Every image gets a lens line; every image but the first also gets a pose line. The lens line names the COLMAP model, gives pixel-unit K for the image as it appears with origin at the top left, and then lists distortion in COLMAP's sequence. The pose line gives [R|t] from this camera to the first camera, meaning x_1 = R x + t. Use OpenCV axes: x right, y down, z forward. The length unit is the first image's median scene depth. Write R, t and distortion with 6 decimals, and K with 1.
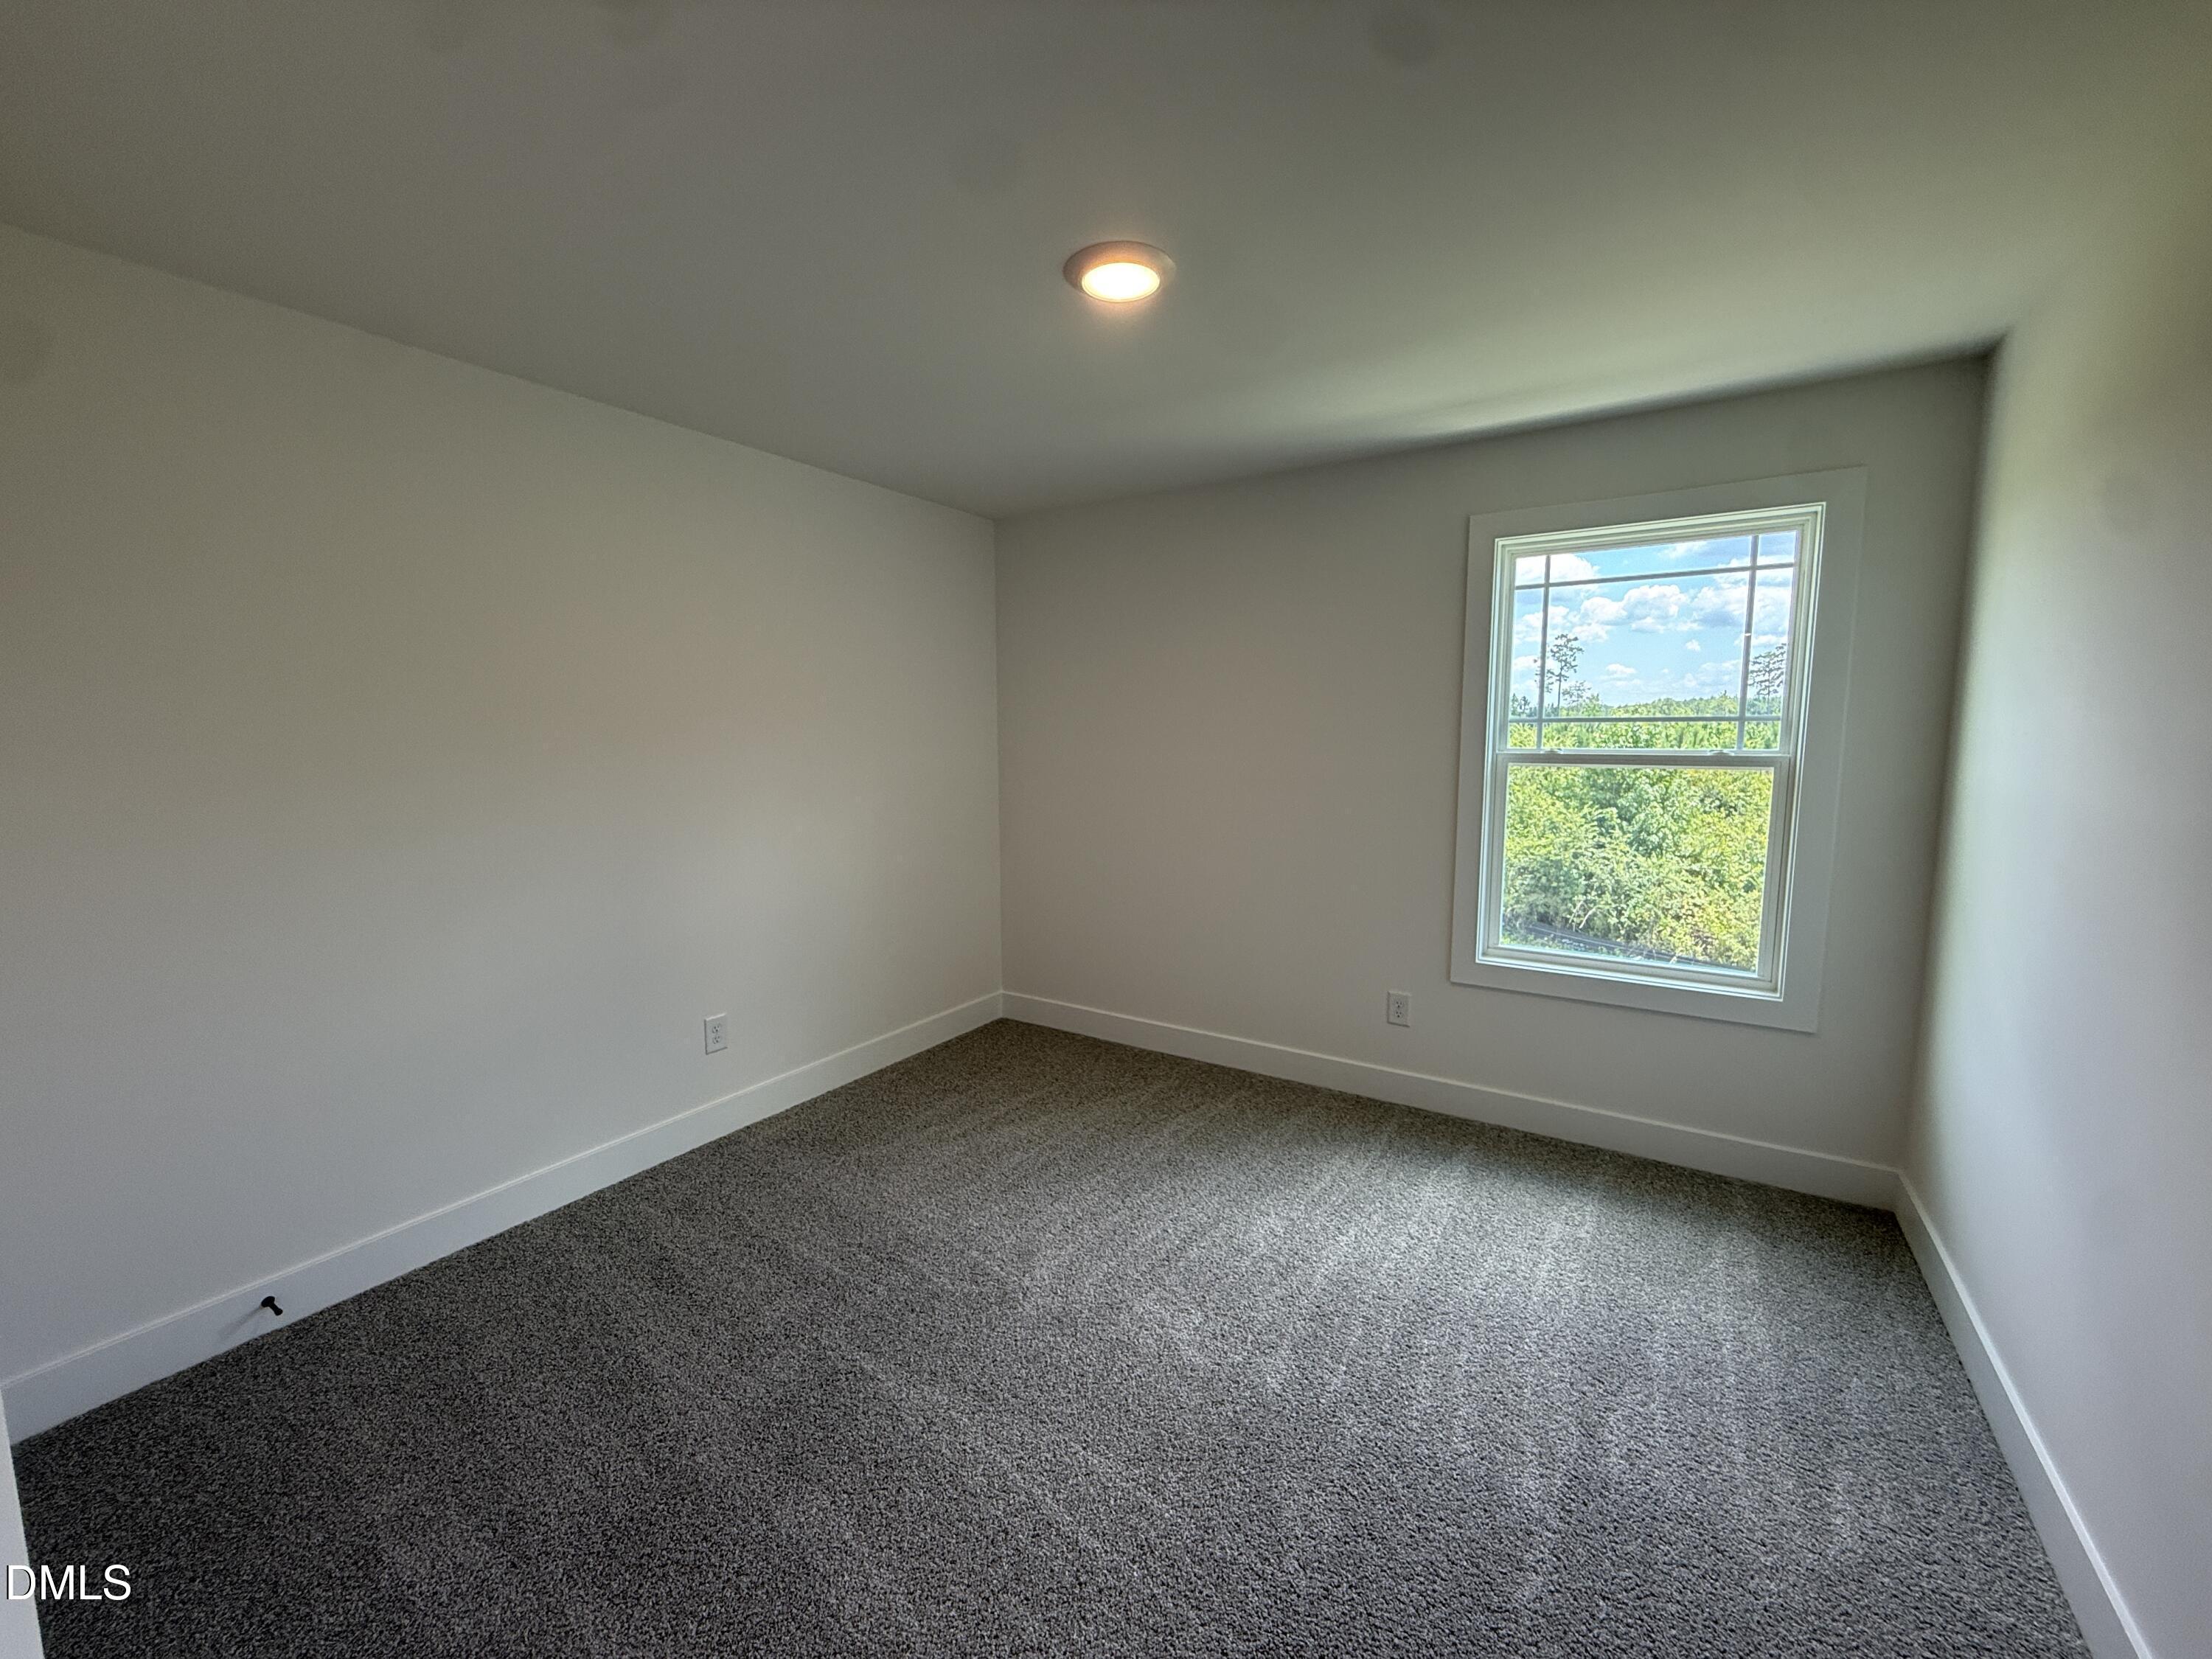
lens RADIAL K [[878.4, 0, 1119.7], [0, 878.4, 826.1], [0, 0, 1]] dist [0.000730, 0.000107]
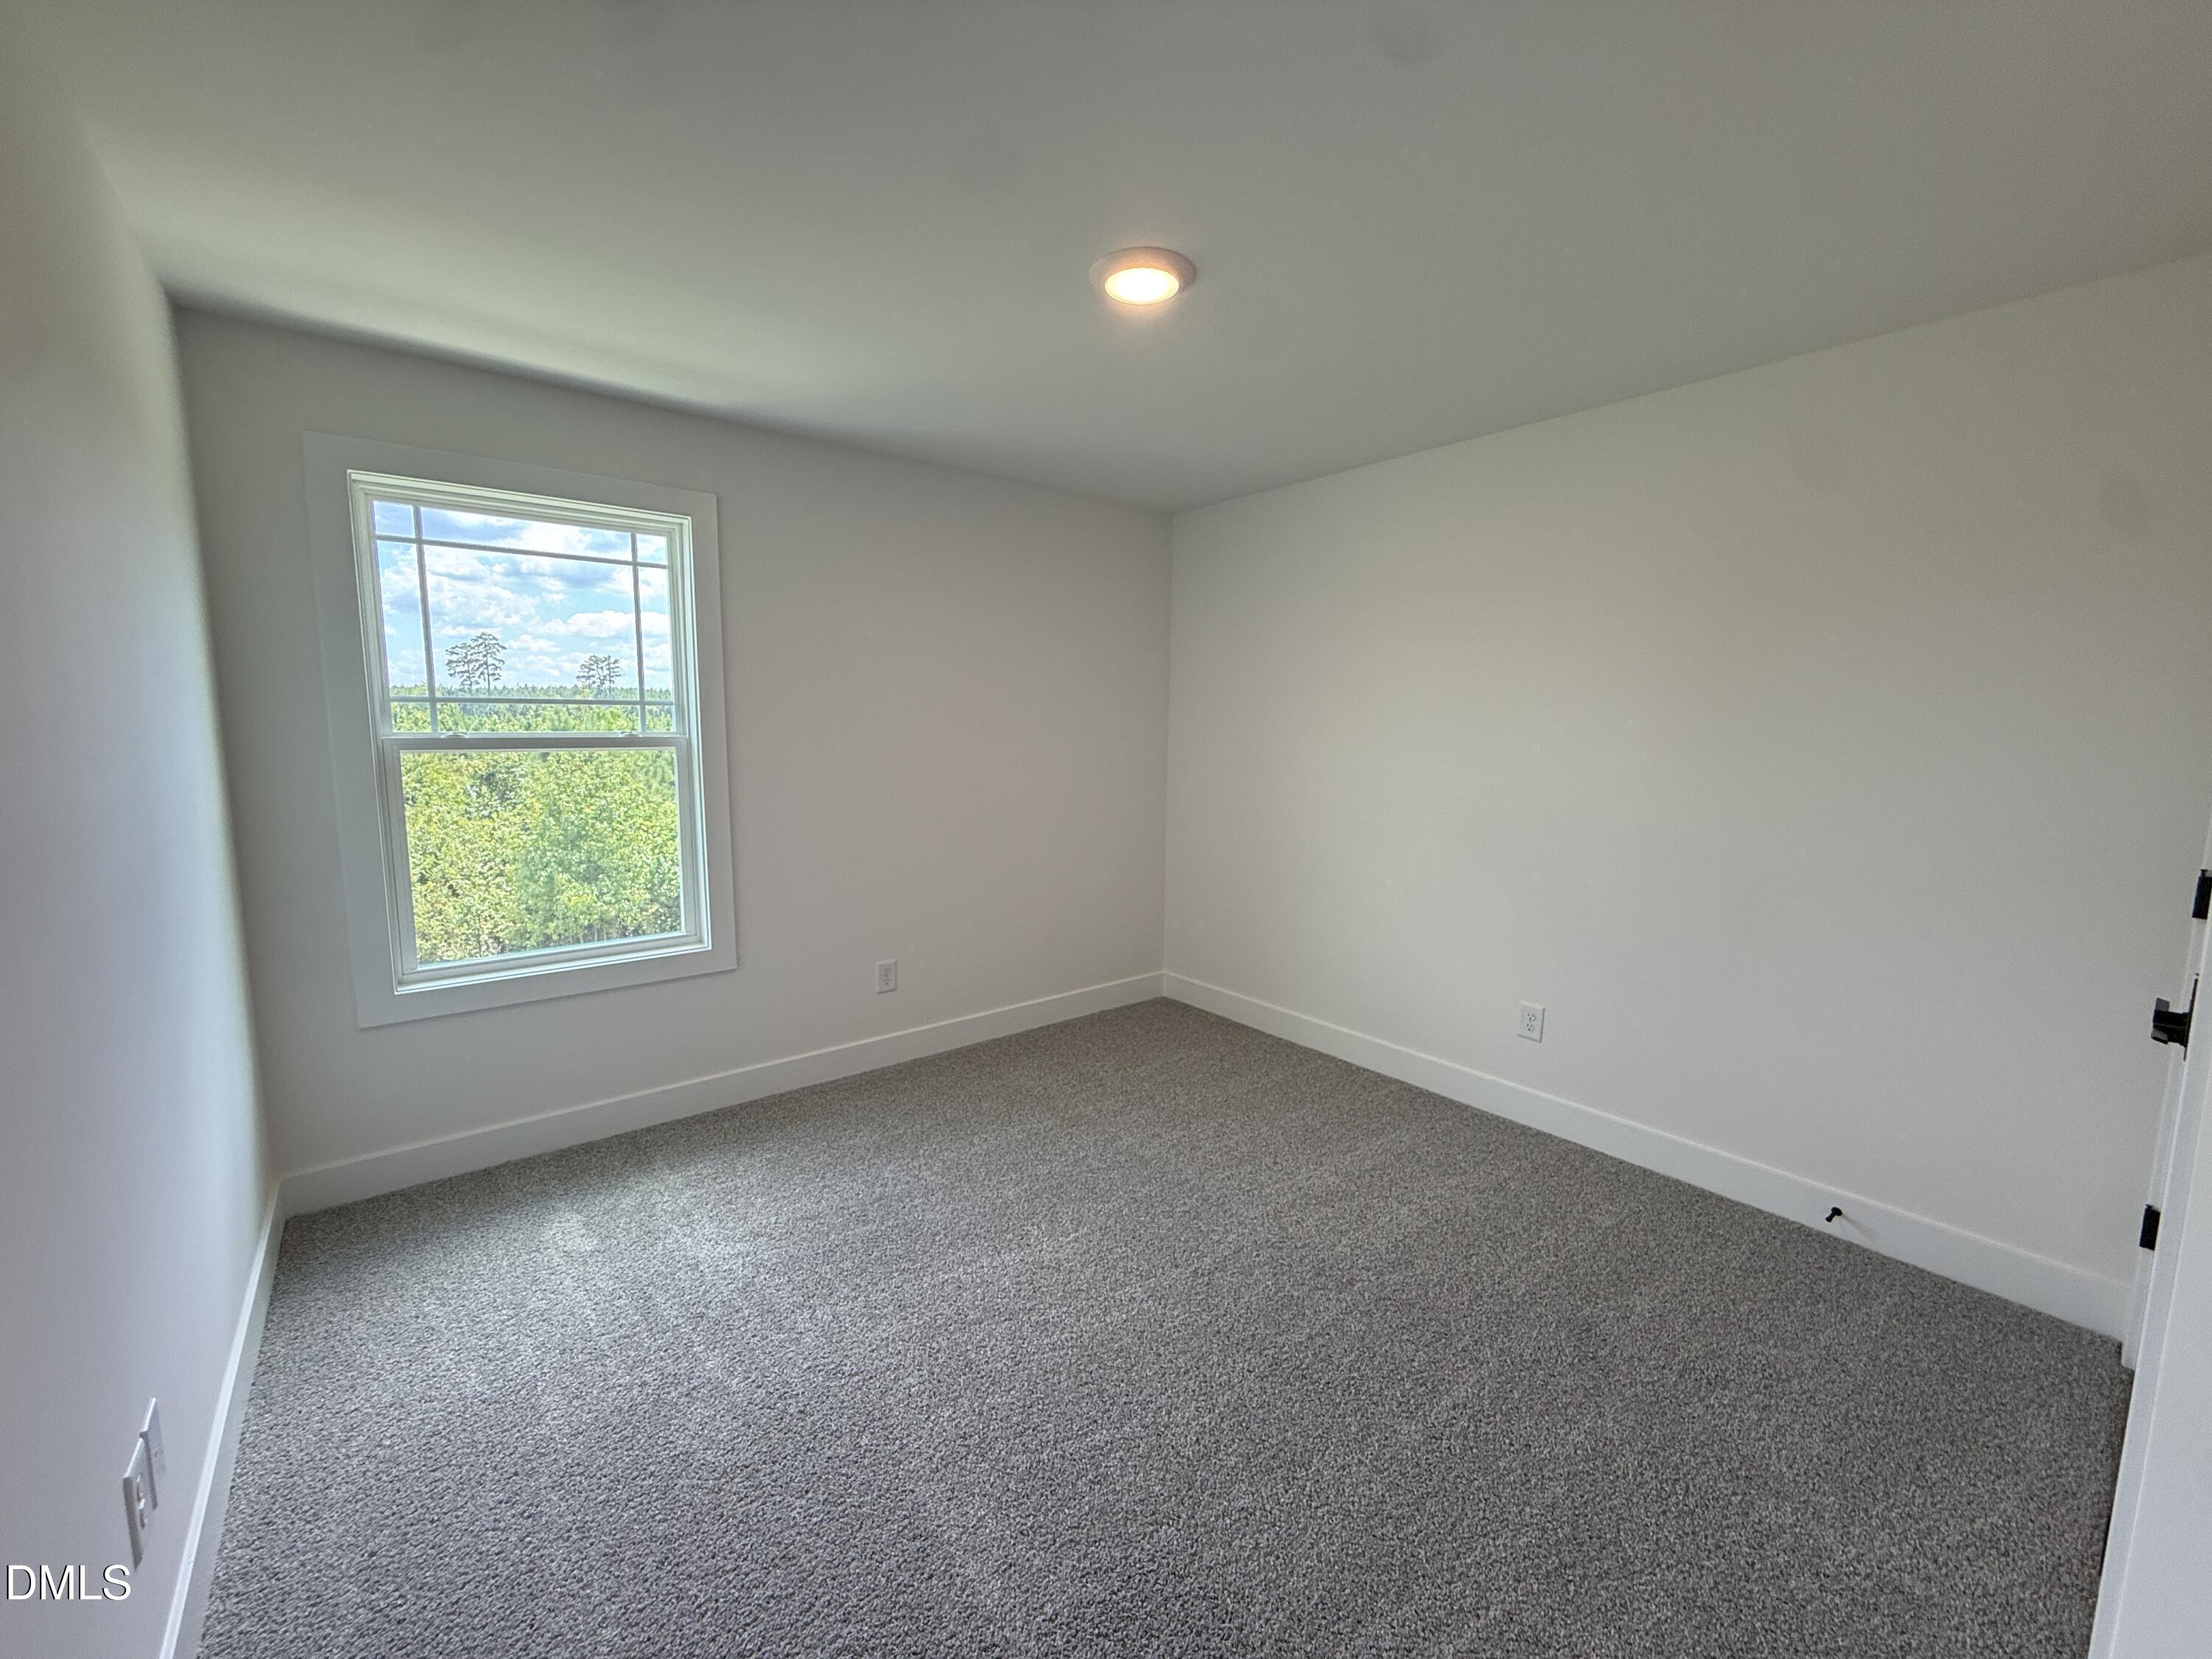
lens RADIAL K [[878.4, 0, 1119.7], [0, 878.4, 826.1], [0, 0, 1]] dist [0.000730, 0.000107]
pose [[0.316923, -0.112442, 0.941763, -0.144841], [0.094403, 0.991757, 0.086643, -0.009468], [-0.943742, 0.061446, 0.324925, 0.102515]]
